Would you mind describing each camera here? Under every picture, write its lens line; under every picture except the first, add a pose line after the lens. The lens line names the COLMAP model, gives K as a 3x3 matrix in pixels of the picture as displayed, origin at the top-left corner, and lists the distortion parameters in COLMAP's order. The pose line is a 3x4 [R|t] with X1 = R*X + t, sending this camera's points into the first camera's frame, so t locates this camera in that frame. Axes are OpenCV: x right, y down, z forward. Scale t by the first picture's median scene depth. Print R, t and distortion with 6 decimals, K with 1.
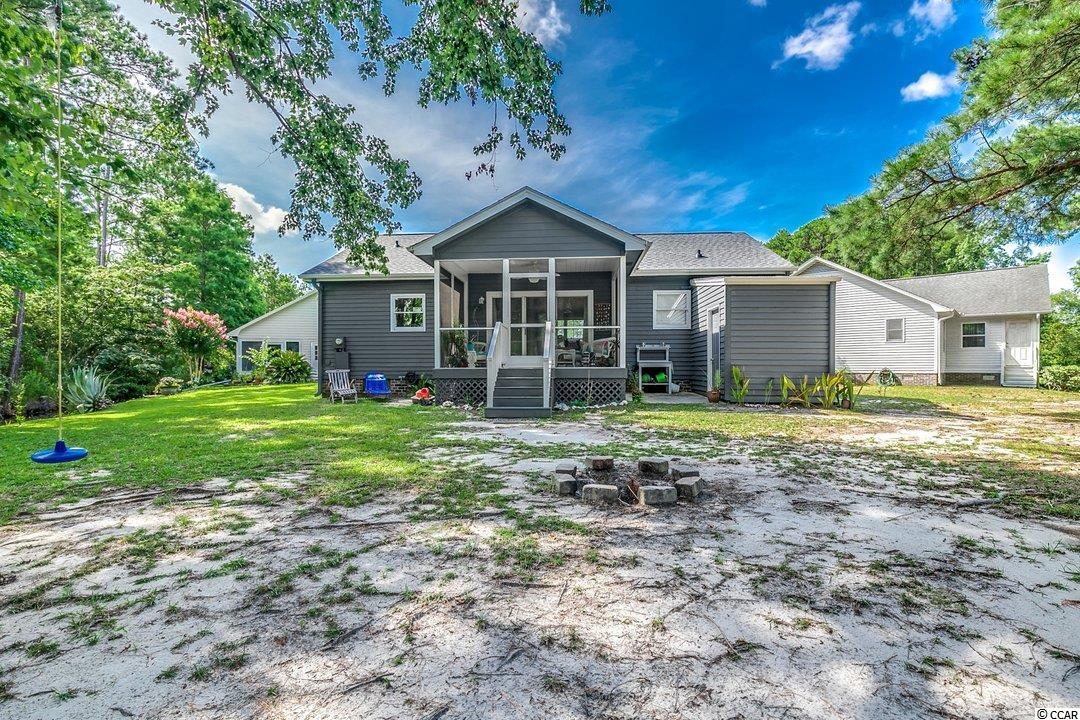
lens RADIAL K [[498.5, 0, 534.4], [0, 498.5, 363.6], [0, 0, 1]] dist [-0.012751, 0.000442]
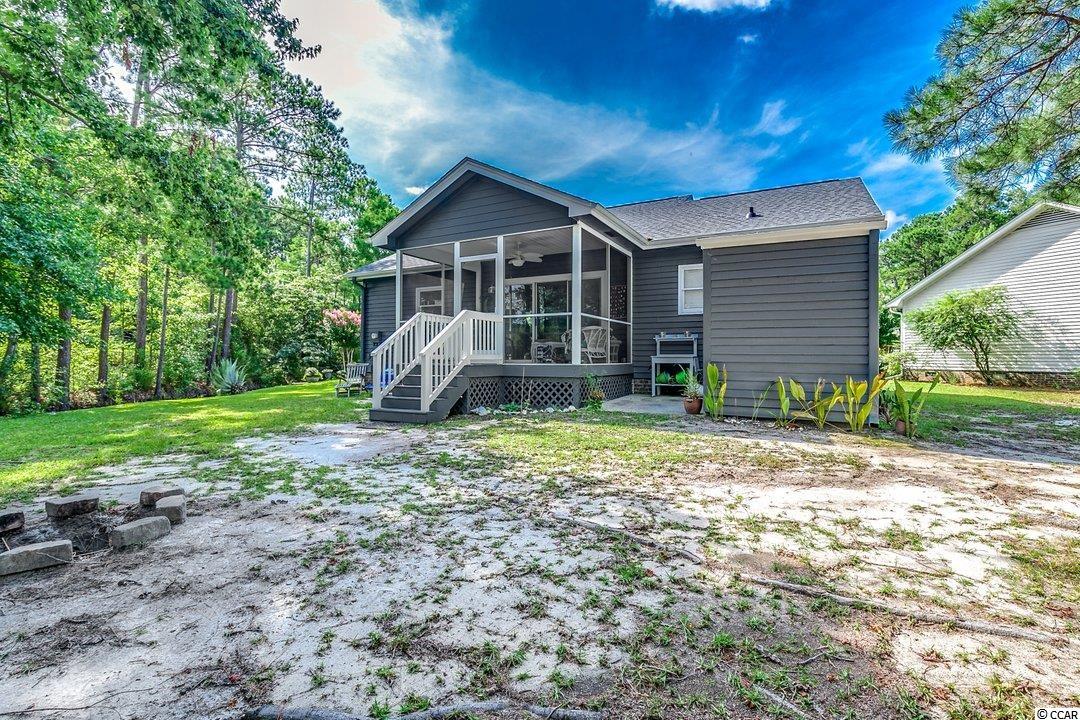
lens RADIAL K [[498.5, 0, 539.8], [0, 498.5, 351.7], [0, 0, 1]] dist [-0.012751, 0.000442]
pose [[0.915945, -0.000492, -0.401303, 0.201843], [-0.003141, 0.999960, -0.008395, -0.002227], [0.401291, 0.008950, 0.915907, 0.111485]]
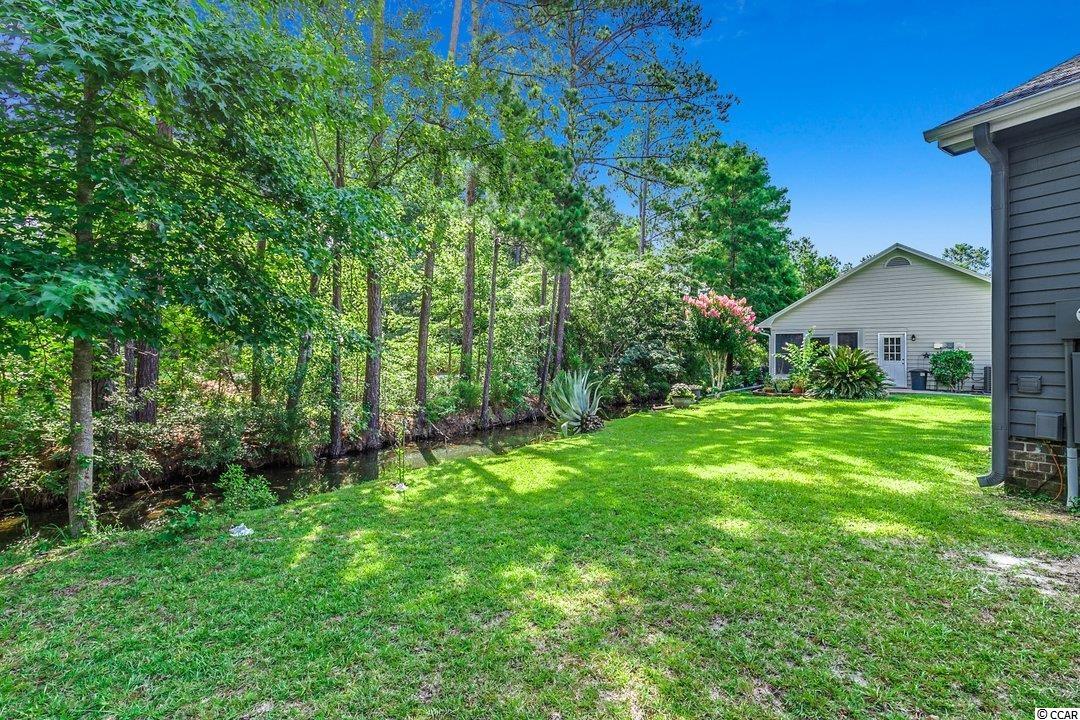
lens RADIAL K [[498.5, 0, 544.2], [0, 498.5, 351.4], [0, 0, 1]] dist [-0.012751, 0.000442]
pose [[0.565292, -0.002000, -0.824888, -0.202533], [-0.009781, 0.999911, -0.009127, -0.010518], [0.824833, 0.013227, 0.565222, 0.346245]]
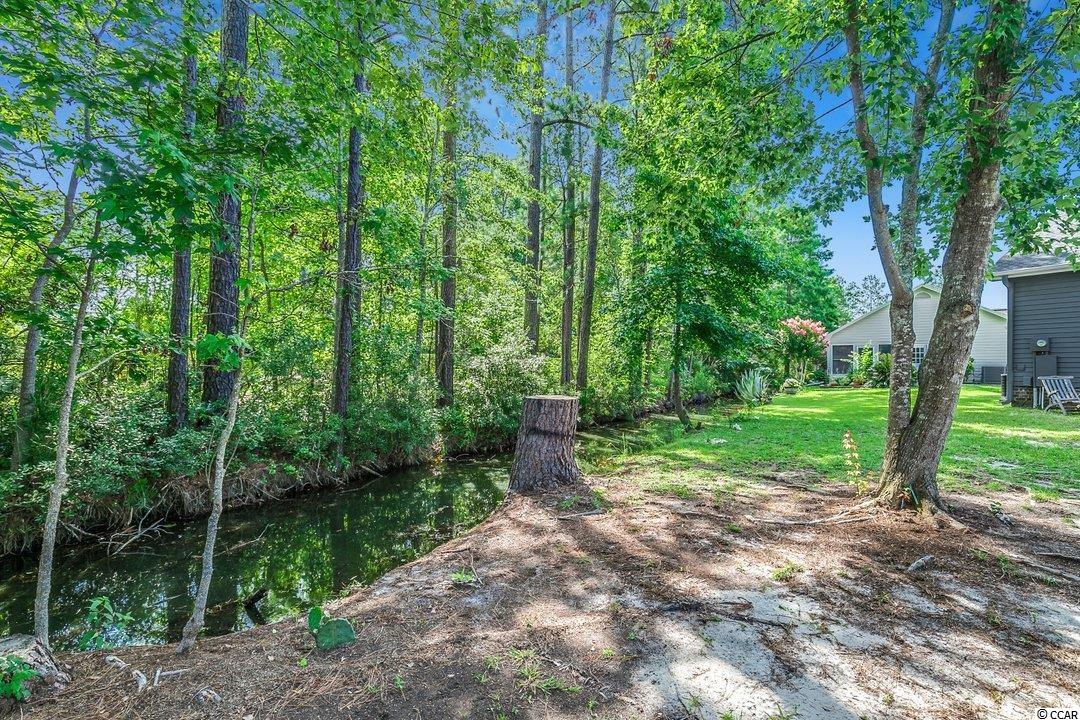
lens RADIAL K [[498.5, 0, 539.9], [0, 498.5, 366.4], [0, 0, 1]] dist [-0.012751, 0.000442]
pose [[0.587759, 0.002752, -0.809031, -0.125724], [-0.002151, 0.999996, 0.001839, -0.002082], [0.809033, 0.000659, 0.587763, -0.139386]]
